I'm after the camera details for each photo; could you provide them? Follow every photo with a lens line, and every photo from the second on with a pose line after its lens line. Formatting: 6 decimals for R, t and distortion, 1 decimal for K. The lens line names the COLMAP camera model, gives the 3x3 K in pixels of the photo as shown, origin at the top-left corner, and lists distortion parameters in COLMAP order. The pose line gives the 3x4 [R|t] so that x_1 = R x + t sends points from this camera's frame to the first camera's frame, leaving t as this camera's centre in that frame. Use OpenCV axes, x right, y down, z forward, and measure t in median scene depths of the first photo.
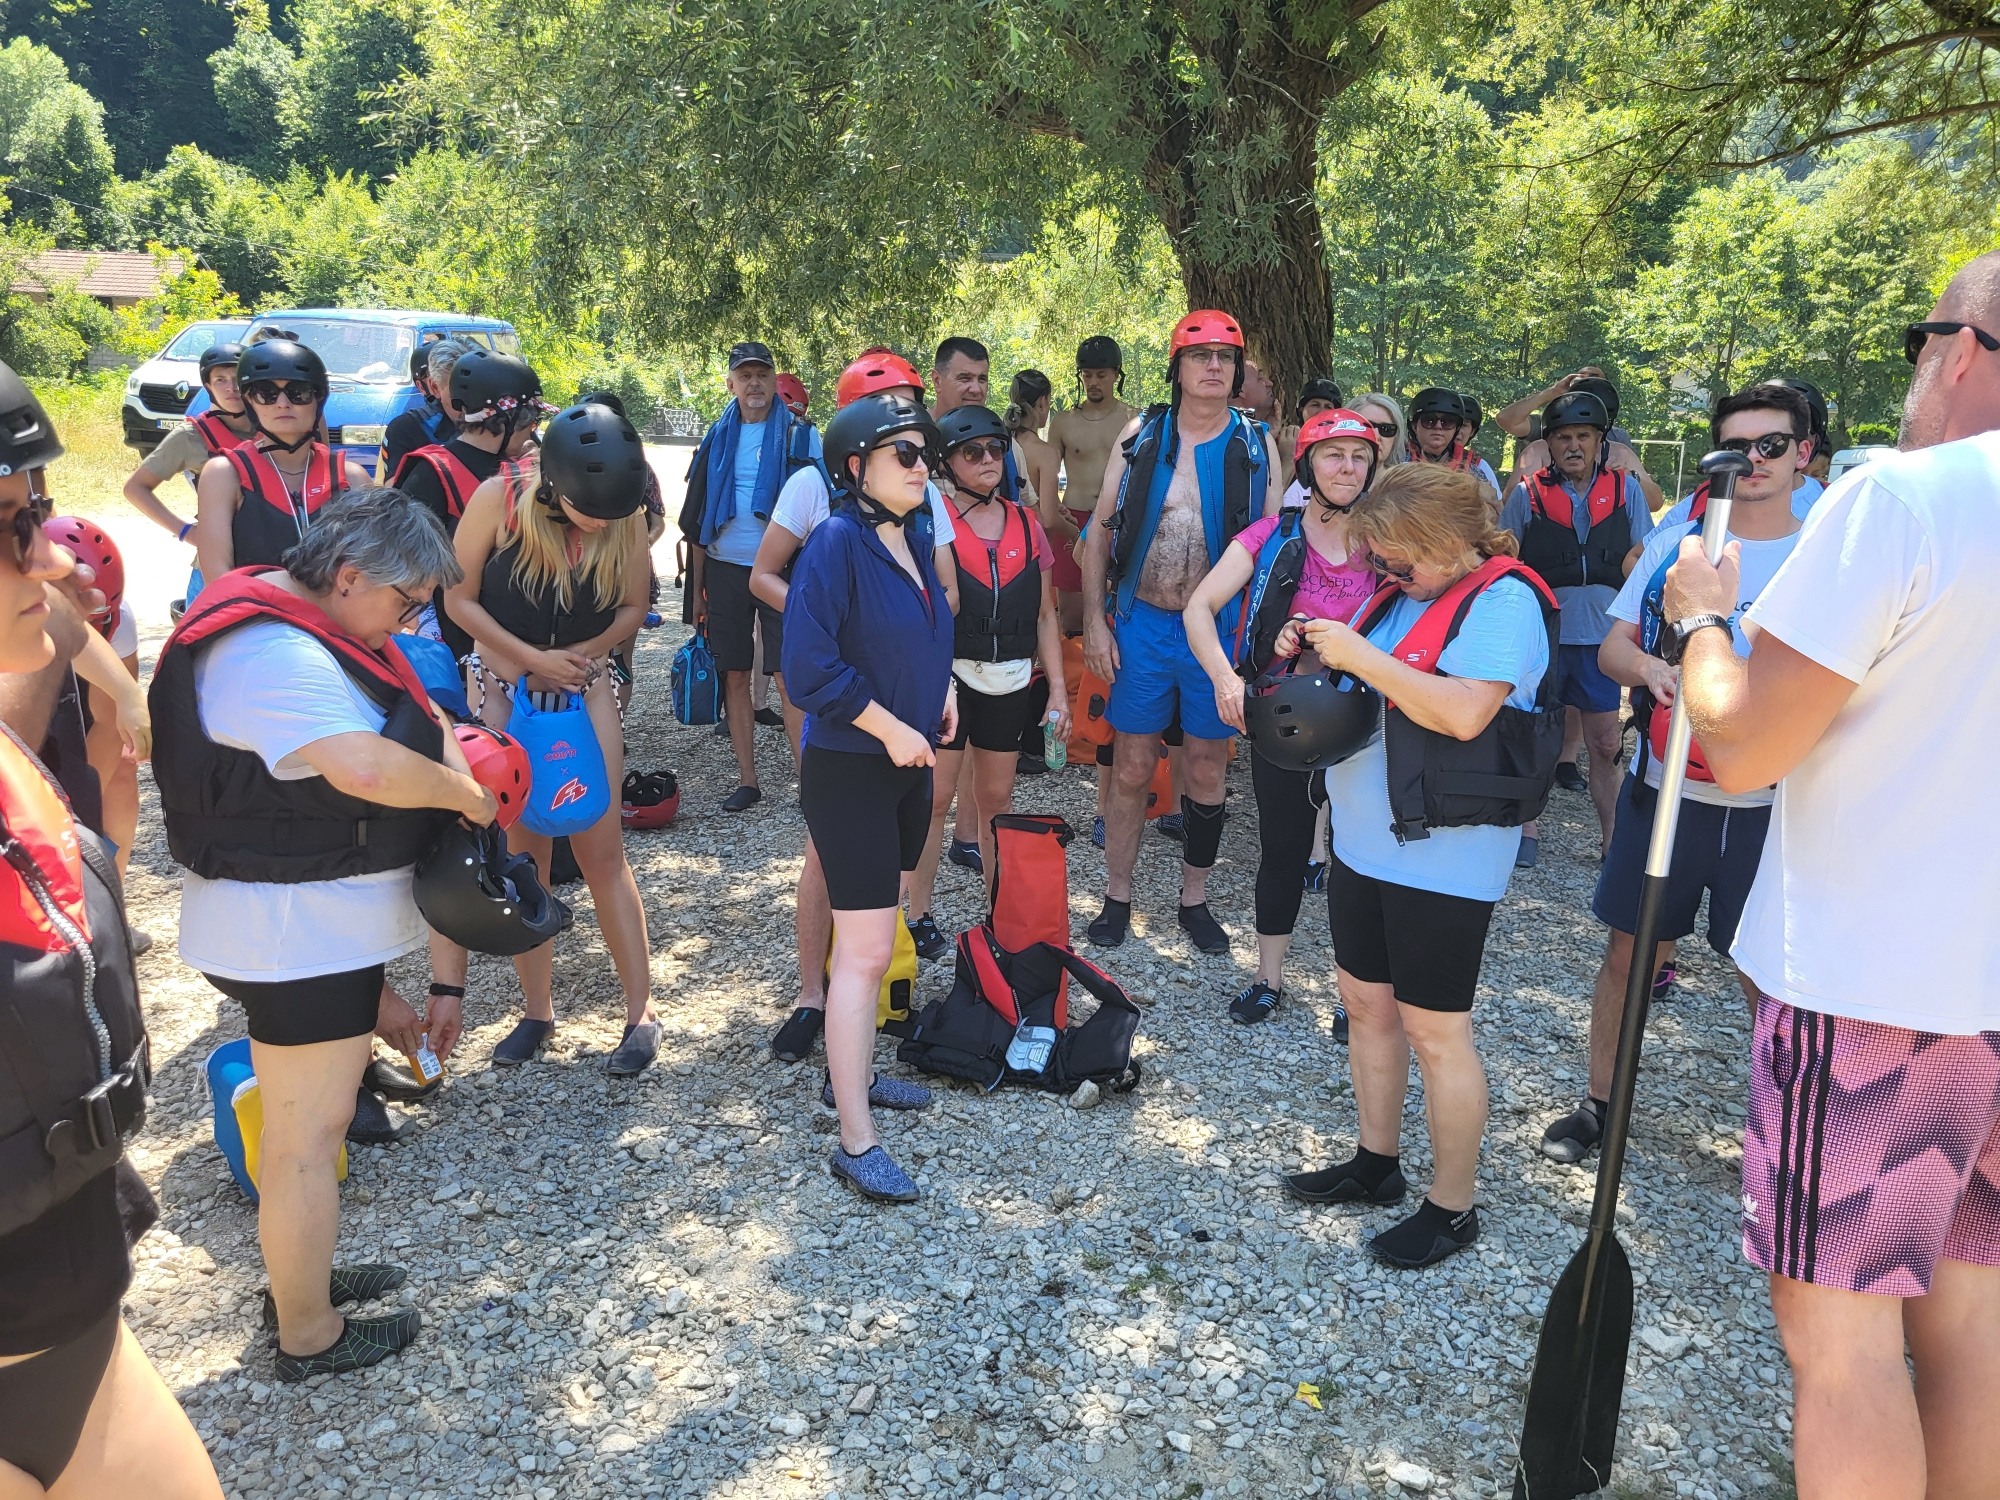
lens RADIAL K [[1546.9, 0, 1055.1], [0, 1546.9, 706.5], [0, 0, 1]] dist [0.039358, -0.014411]
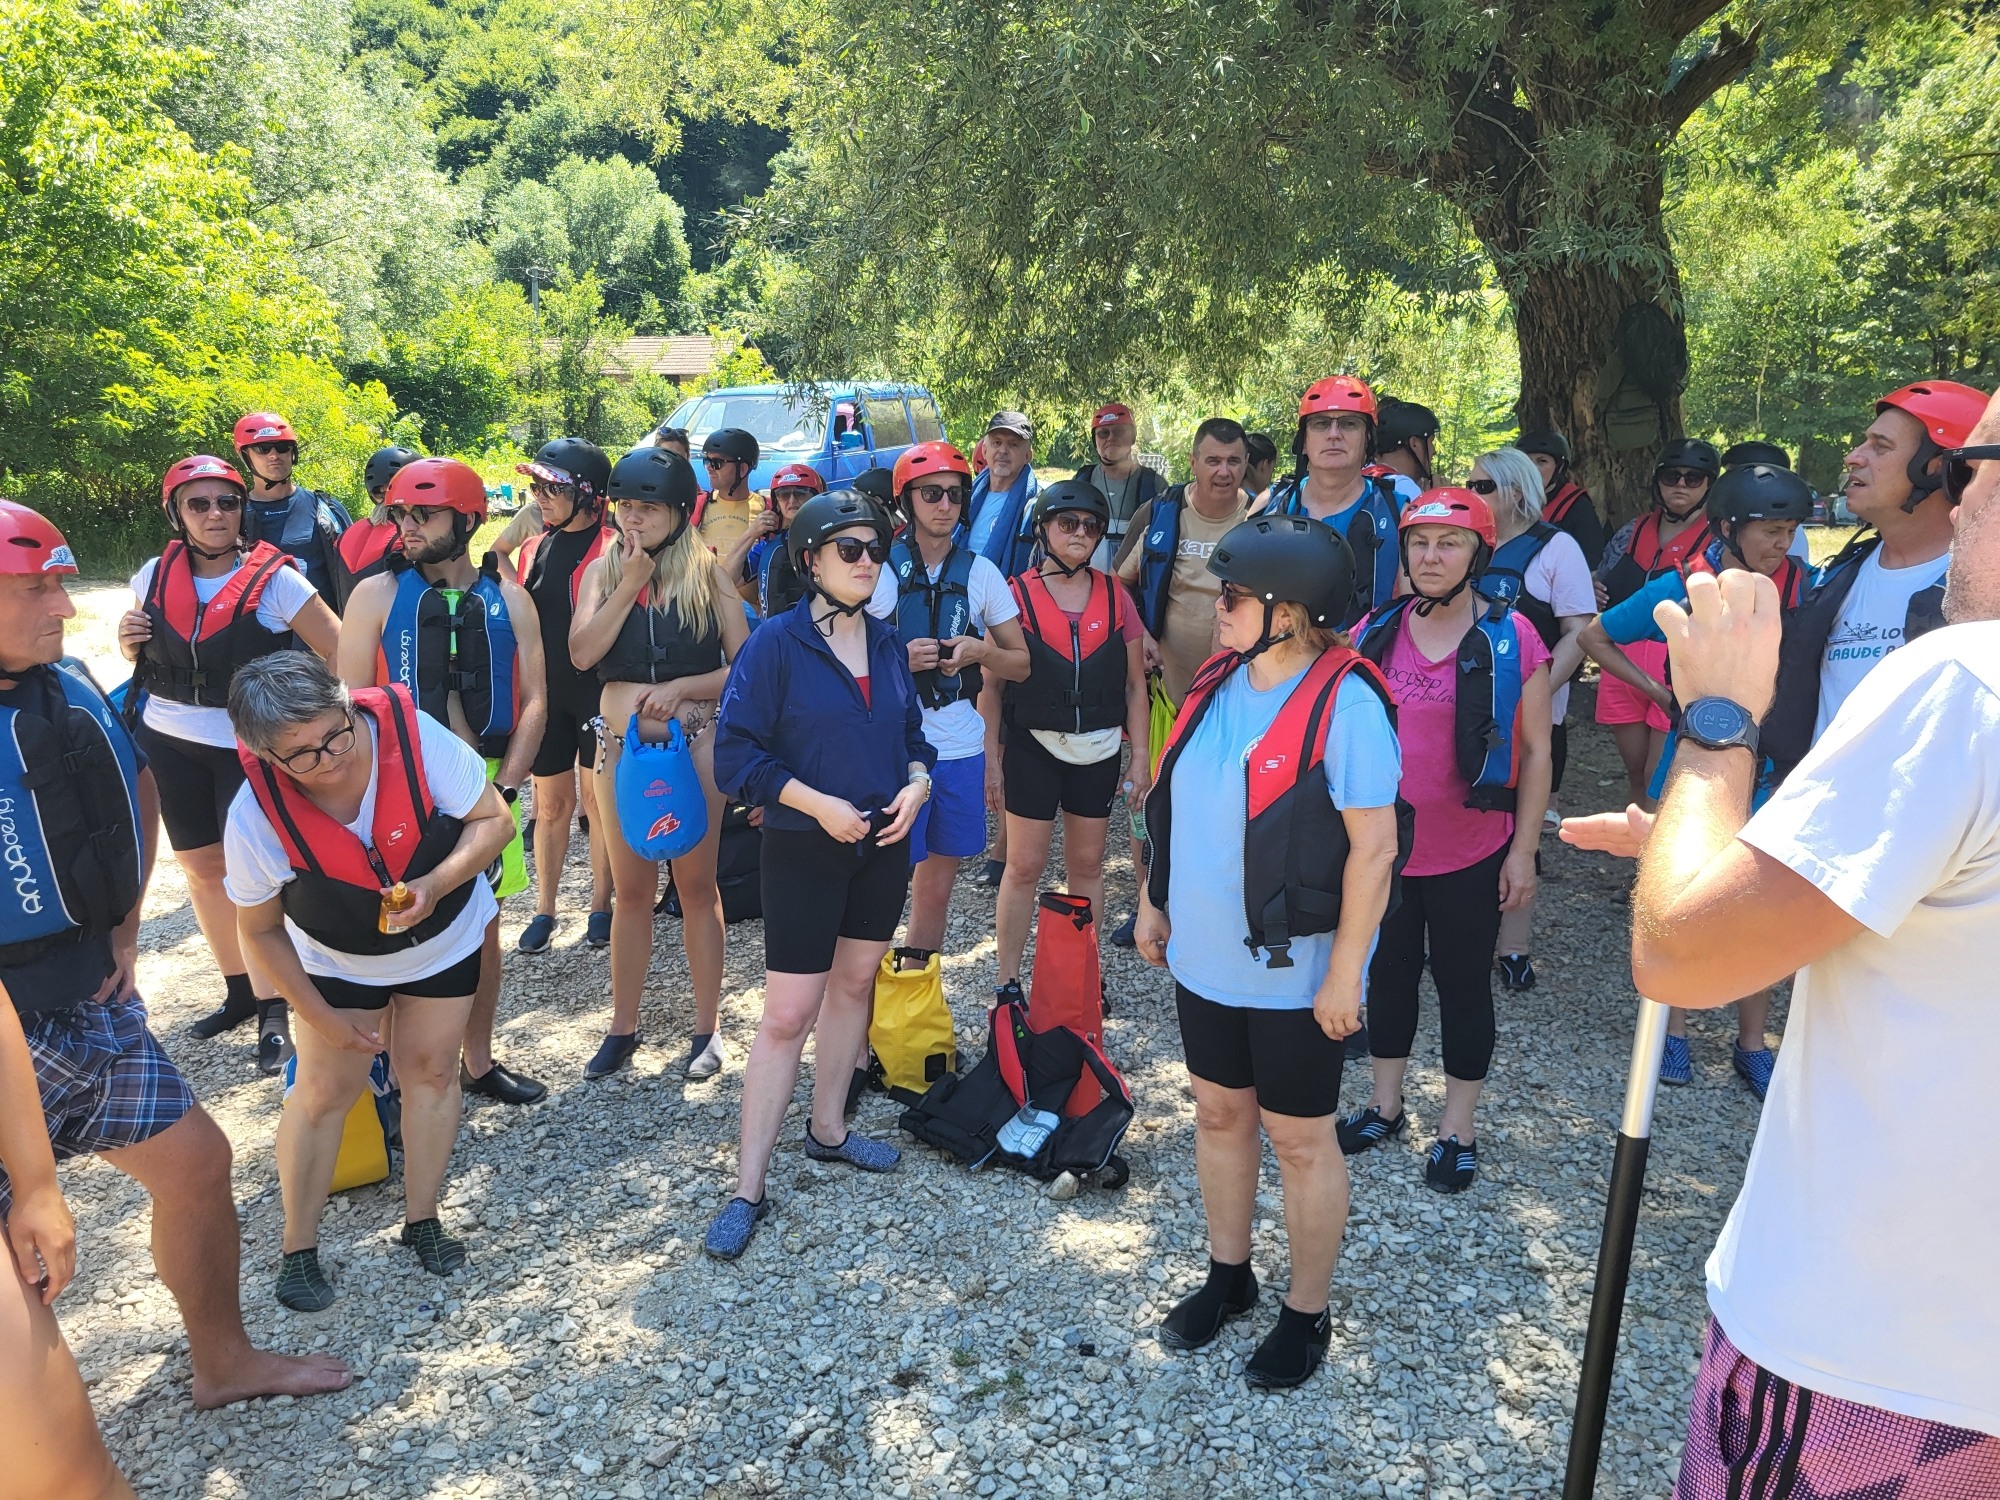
lens RADIAL K [[1546.9, 0, 1006.0], [0, 1546.9, 736.8], [0, 0, 1]] dist [0.039358, -0.014411]
pose [[0.943829, 0.035556, -0.328515, 0.273676], [-0.038450, 0.999258, -0.002315, -0.028324], [0.328189, 0.014816, 0.944496, 0.049086]]
